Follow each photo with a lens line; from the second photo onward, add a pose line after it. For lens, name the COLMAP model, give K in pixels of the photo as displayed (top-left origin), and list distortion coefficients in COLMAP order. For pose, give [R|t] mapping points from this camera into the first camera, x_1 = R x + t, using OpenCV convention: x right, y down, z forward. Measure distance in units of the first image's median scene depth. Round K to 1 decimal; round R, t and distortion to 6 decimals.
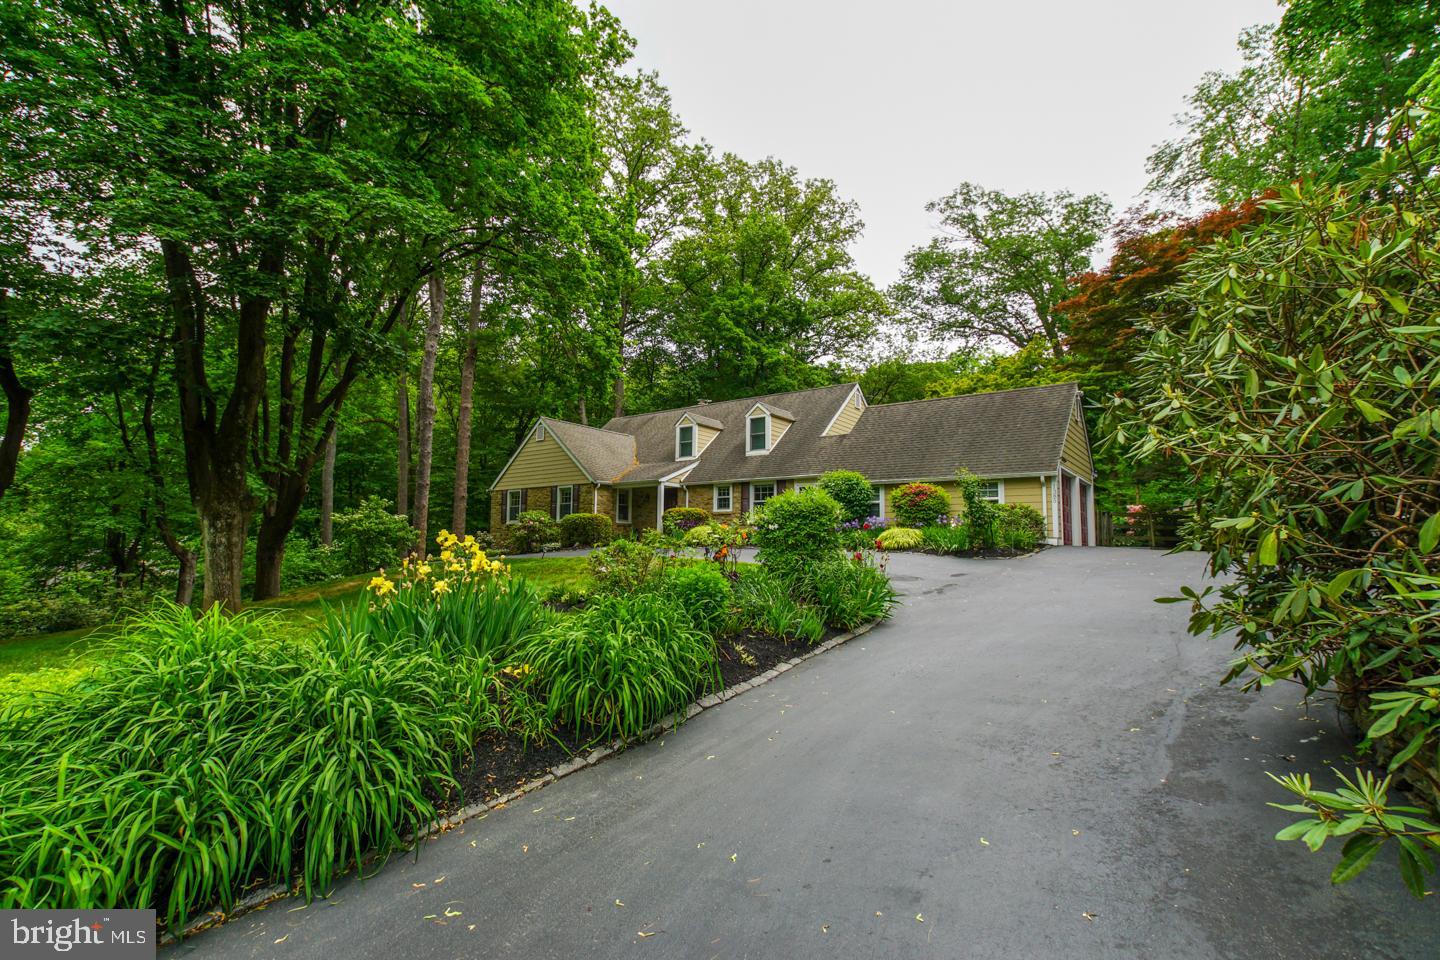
lens RADIAL K [[676.1, 0, 708.6], [0, 676.1, 468.8], [0, 0, 1]] dist [-0.011032, 0.018841]
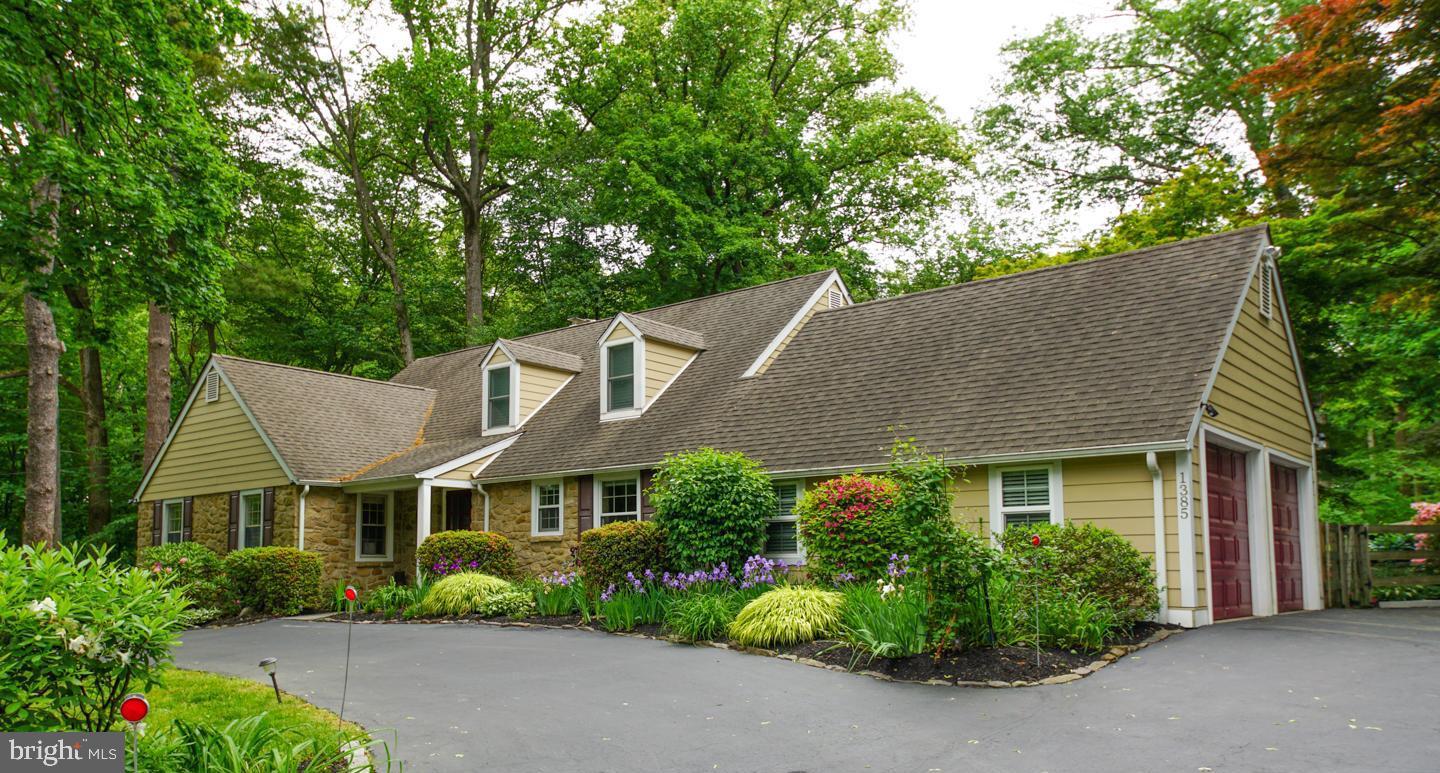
lens RADIAL K [[1057.6, 0, 700.7], [0, 1057.6, 470.1], [0, 0, 1]] dist [0.110596, -0.024109]
pose [[0.999087, -0.024291, -0.035138, 0.157638], [0.025123, 0.999410, 0.023435, -0.000269], [0.034548, -0.024296, 0.999108, 0.223033]]
